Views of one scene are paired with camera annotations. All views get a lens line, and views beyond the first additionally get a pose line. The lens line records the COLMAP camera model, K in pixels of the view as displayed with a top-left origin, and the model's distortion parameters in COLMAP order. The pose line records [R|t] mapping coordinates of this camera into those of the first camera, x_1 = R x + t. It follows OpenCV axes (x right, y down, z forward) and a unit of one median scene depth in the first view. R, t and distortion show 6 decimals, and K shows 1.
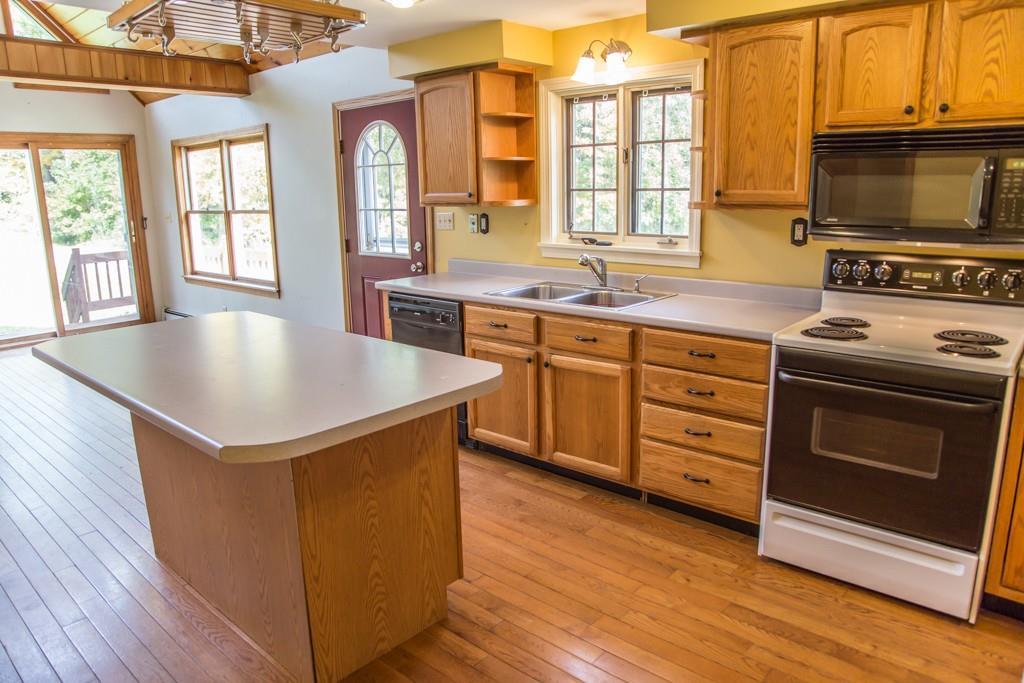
lens RADIAL K [[694.8, 0, 507.4], [0, 694.8, 341.5], [0, 0, 1]] dist [-0.116241, 0.061168]
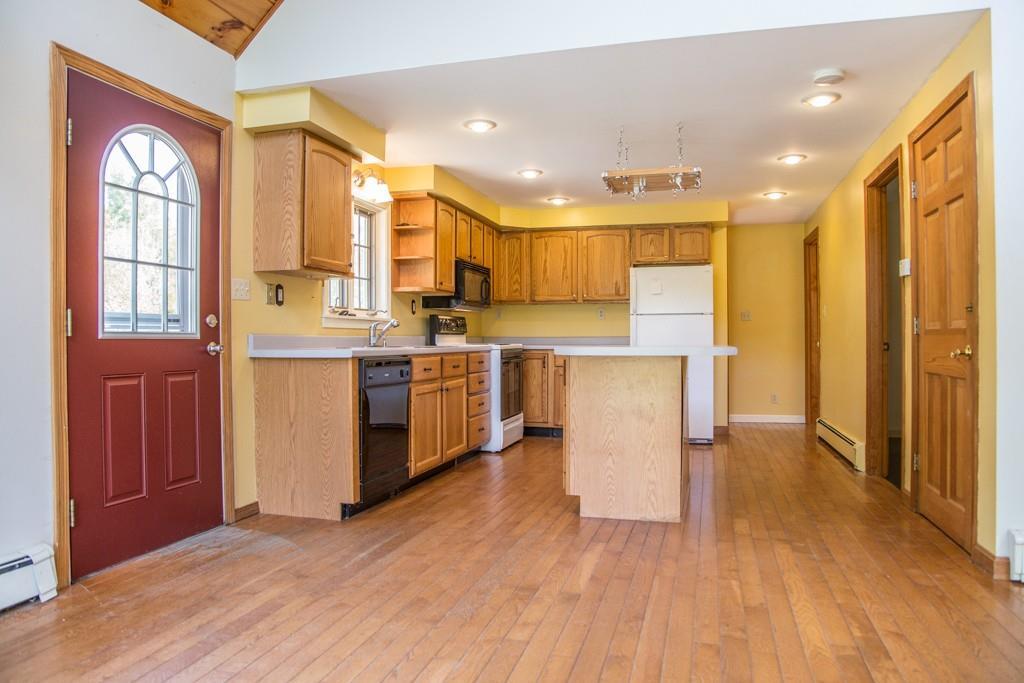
lens RADIAL K [[694.8, 0, 507.4], [0, 694.8, 341.5], [0, 0, 1]] dist [-0.116241, 0.061168]
pose [[-0.436759, 0.017496, 0.899409, -0.858095], [0.207512, 0.974806, 0.081806, -0.102677], [-0.875317, 0.222368, -0.429386, 0.977544]]
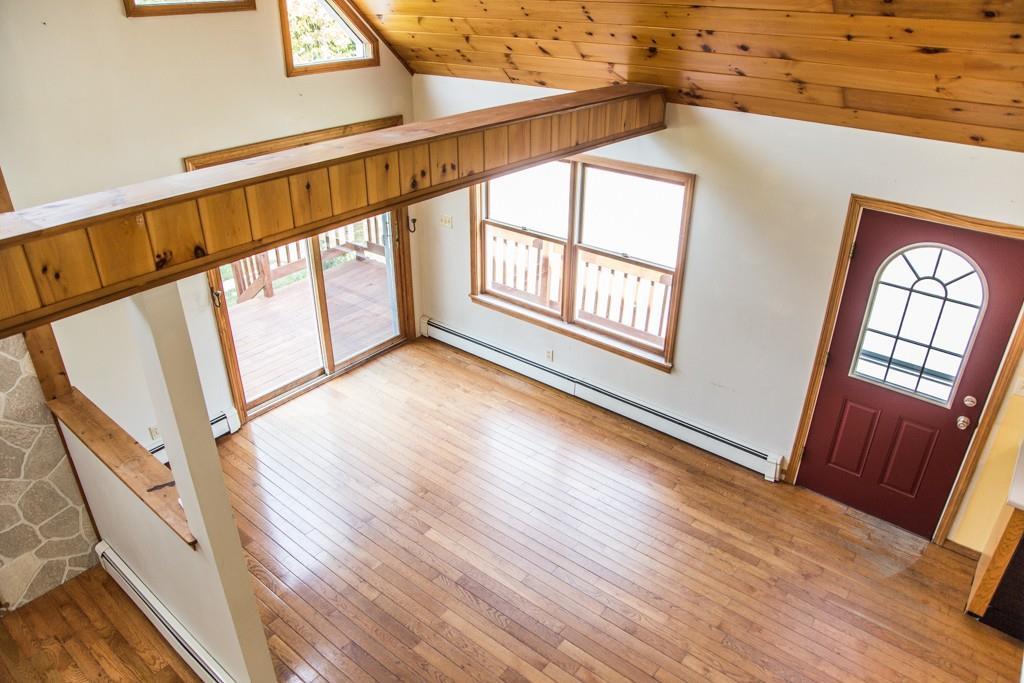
lens RADIAL K [[694.8, 0, 507.4], [0, 694.8, 341.5], [0, 0, 1]] dist [-0.116241, 0.061168]
pose [[0.998547, -0.000239, 0.053890, -0.697572], [-0.014279, 0.963072, 0.268864, -0.394453], [-0.051964, -0.269242, 0.961670, 0.245809]]
